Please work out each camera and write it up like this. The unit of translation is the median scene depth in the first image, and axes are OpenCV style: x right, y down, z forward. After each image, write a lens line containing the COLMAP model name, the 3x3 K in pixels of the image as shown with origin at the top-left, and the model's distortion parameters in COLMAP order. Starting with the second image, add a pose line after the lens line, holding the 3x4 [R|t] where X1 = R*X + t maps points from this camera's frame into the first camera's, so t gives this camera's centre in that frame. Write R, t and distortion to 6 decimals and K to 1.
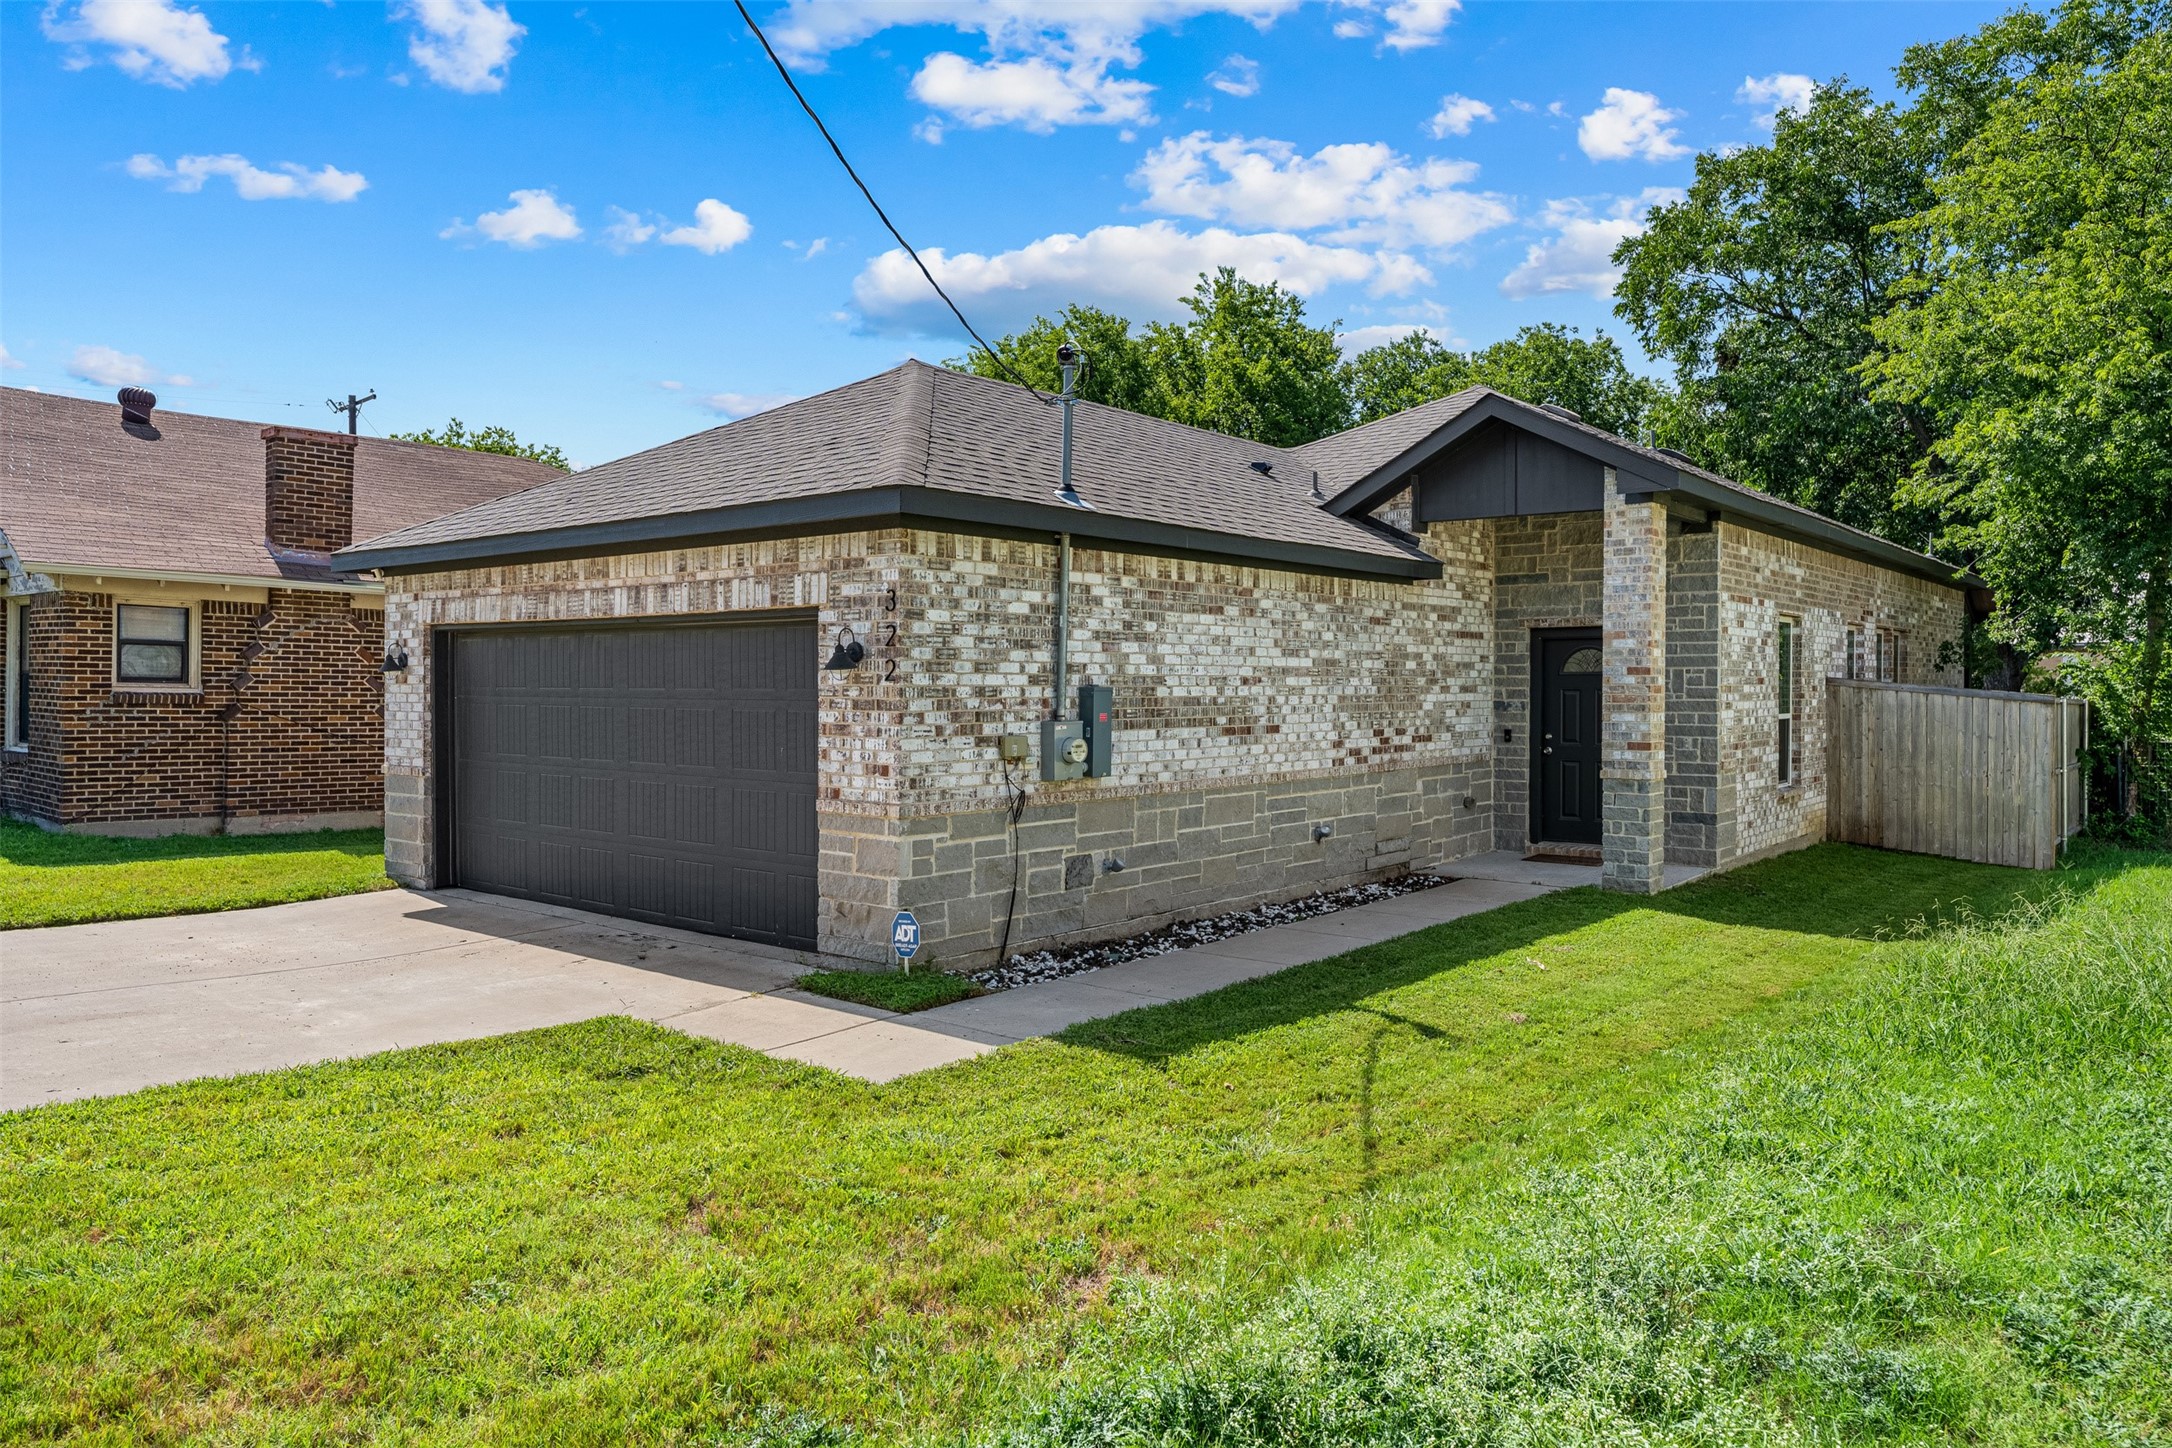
lens RADIAL K [[1468.0, 0, 1085.5], [0, 1468.0, 710.8], [0, 0, 1]] dist [-0.001808, -0.000198]
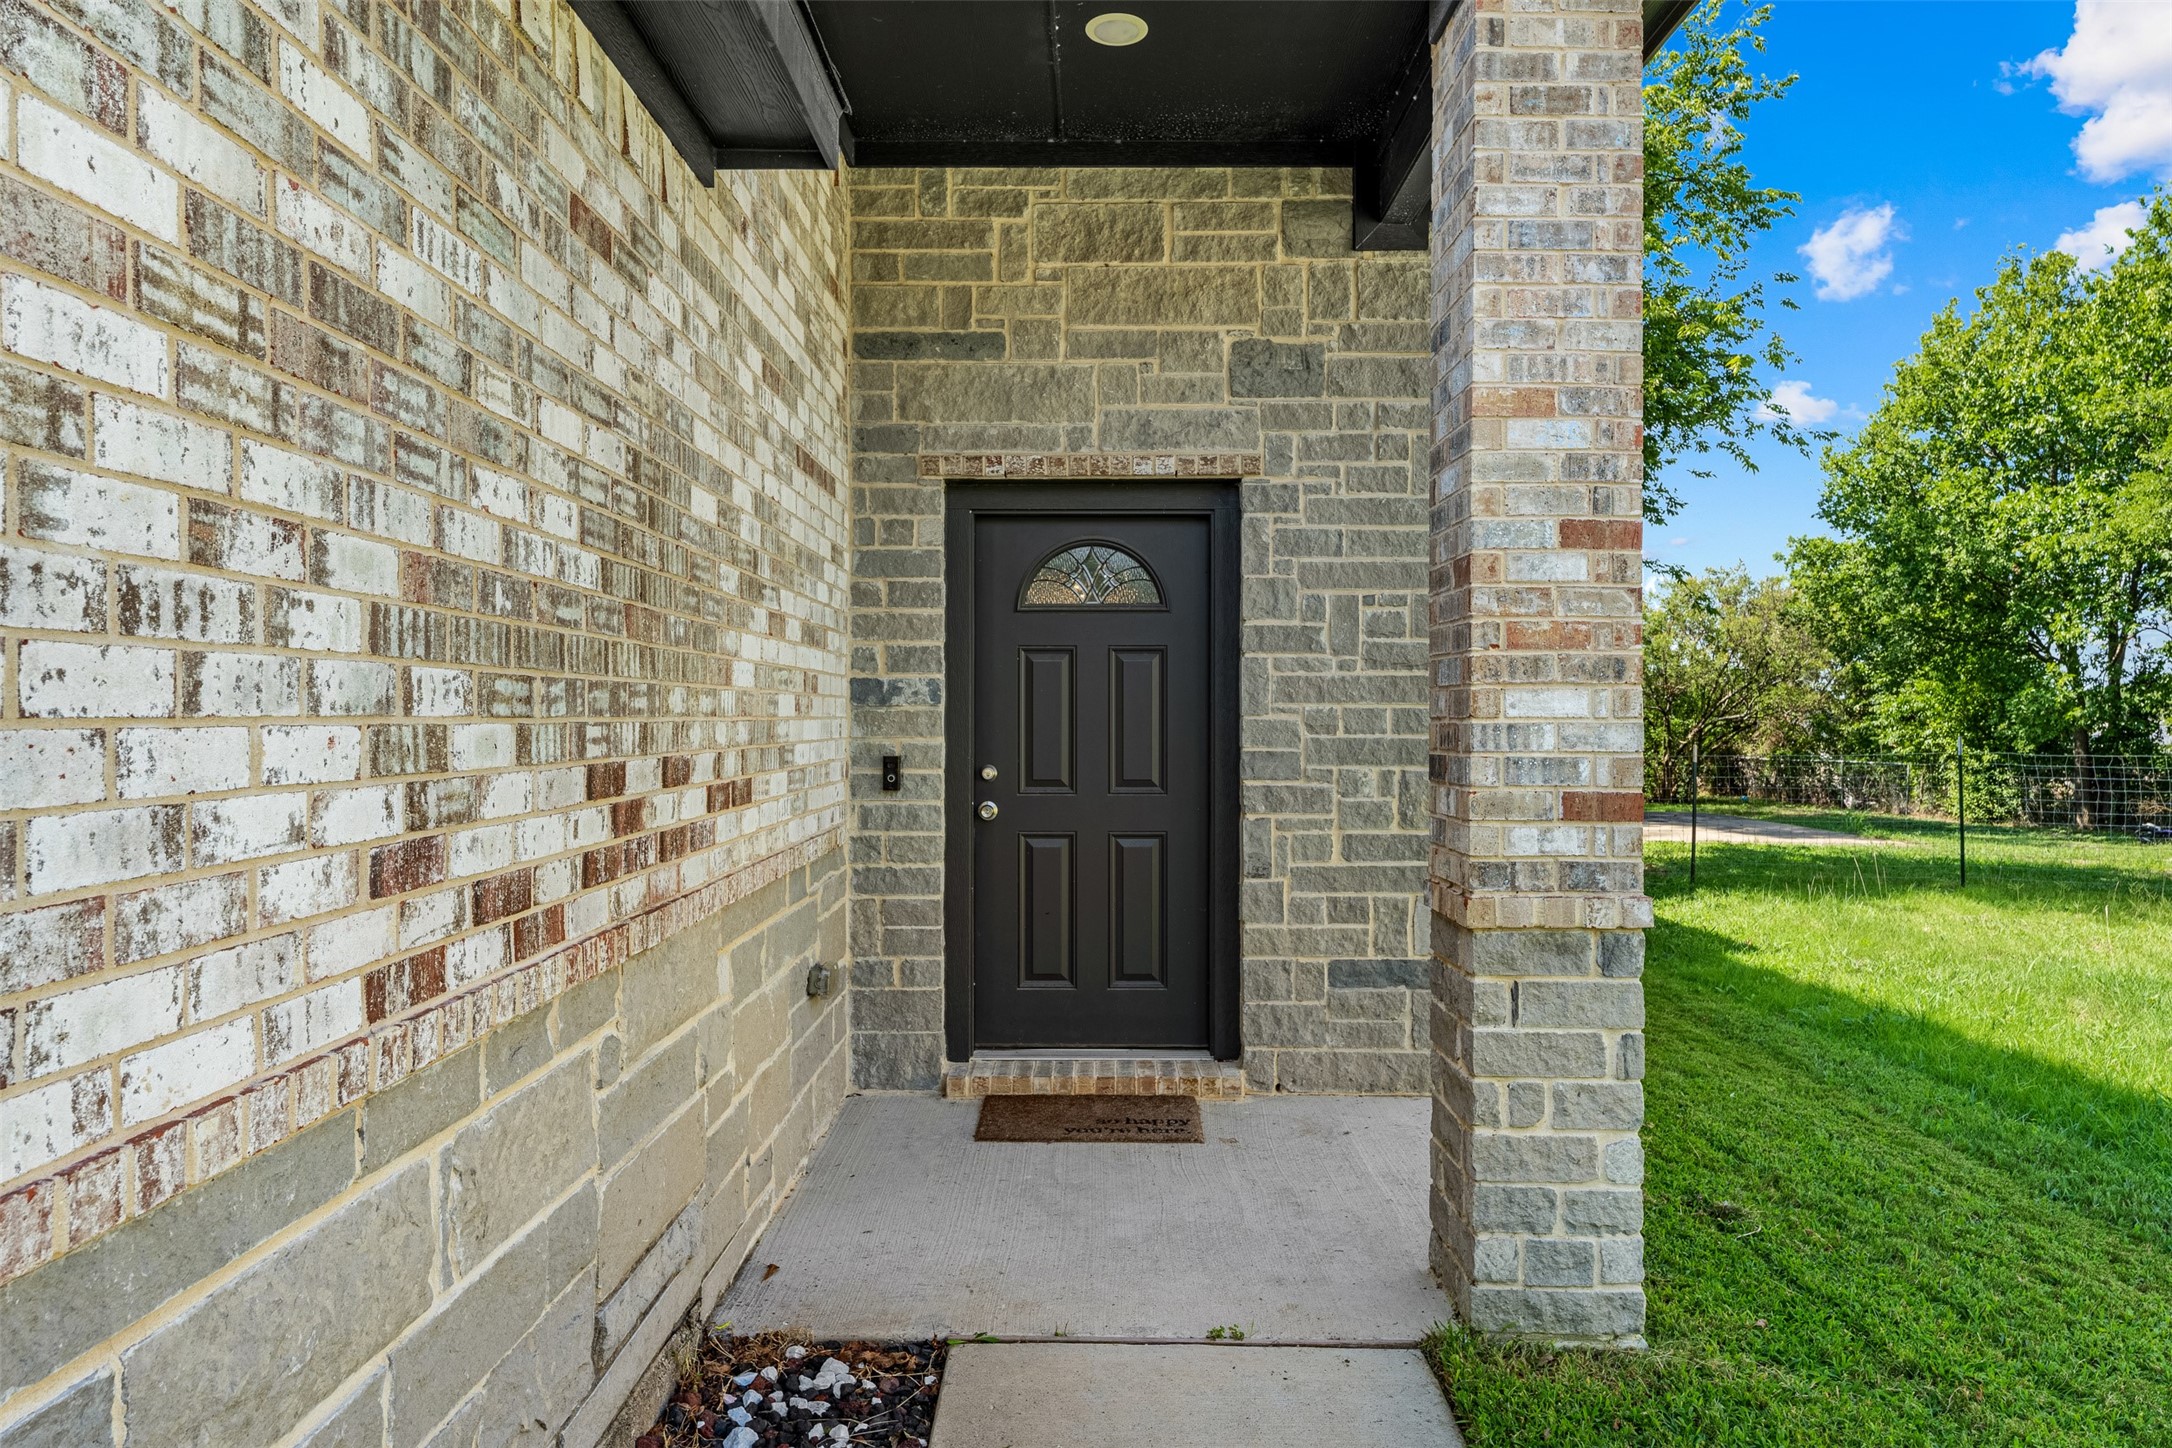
lens RADIAL K [[1338.0, 0, 1084.7], [0, 1338.0, 717.8], [0, 0, 1]] dist [-0.004278, -0.000570]
pose [[0.779697, 0.001428, 0.626155, 0.128176], [0.009352, 0.999859, -0.013927, 0.008910], [-0.626087, 0.016715, 0.779574, 0.774603]]
